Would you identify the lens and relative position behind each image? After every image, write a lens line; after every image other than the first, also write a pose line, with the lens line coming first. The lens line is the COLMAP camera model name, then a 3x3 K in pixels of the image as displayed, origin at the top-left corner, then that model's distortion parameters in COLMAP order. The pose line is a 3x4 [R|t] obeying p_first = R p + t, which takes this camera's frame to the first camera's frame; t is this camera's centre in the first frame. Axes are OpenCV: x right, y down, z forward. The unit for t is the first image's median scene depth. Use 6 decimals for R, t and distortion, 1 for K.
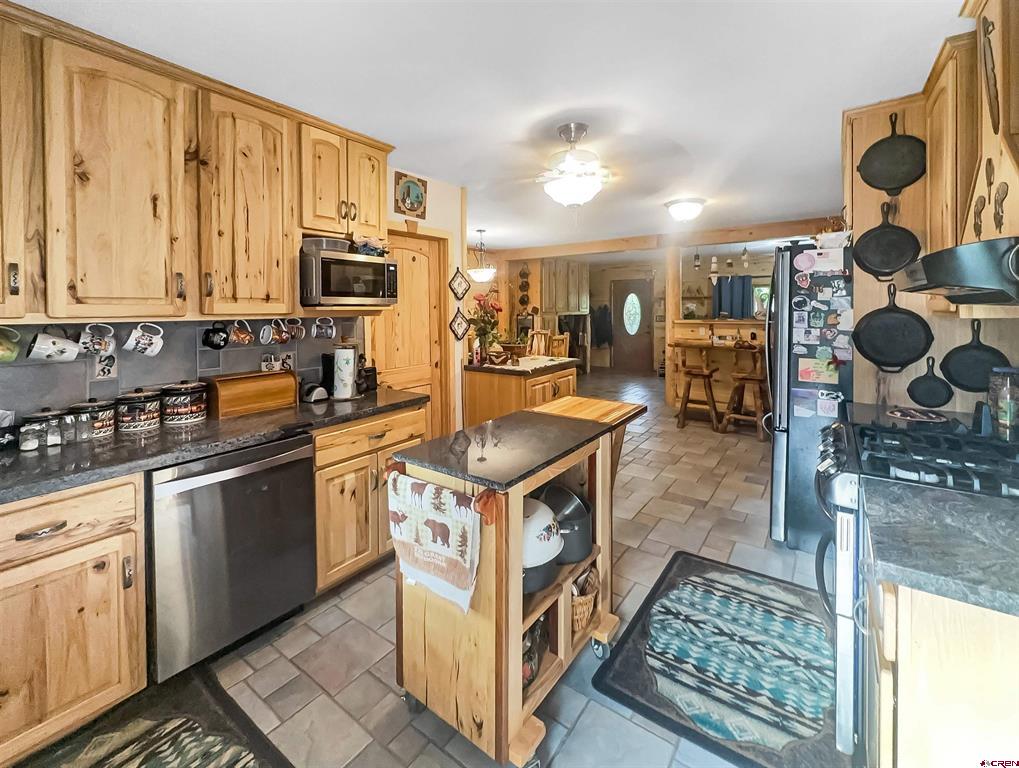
lens RADIAL K [[438.9, 0, 509.3], [0, 438.9, 320.6], [0, 0, 1]] dist [0.000365, 0.000072]
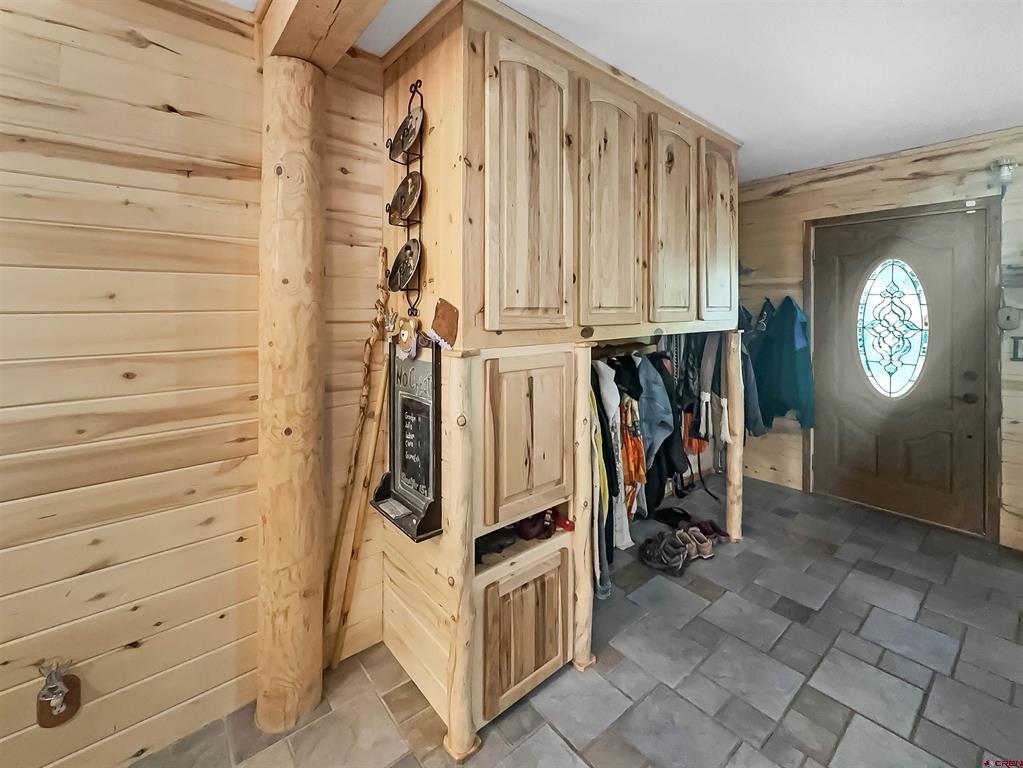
lens RADIAL K [[451.0, 0, 512.7], [0, 451.0, 300.9], [0, 0, 1]] dist [-0.005567, 0.000198]
pose [[0.972001, 0.003530, -0.234952, 0.115135], [-0.012057, 0.999319, -0.034865, -0.022107], [0.234669, 0.036721, 0.971382, 0.722019]]
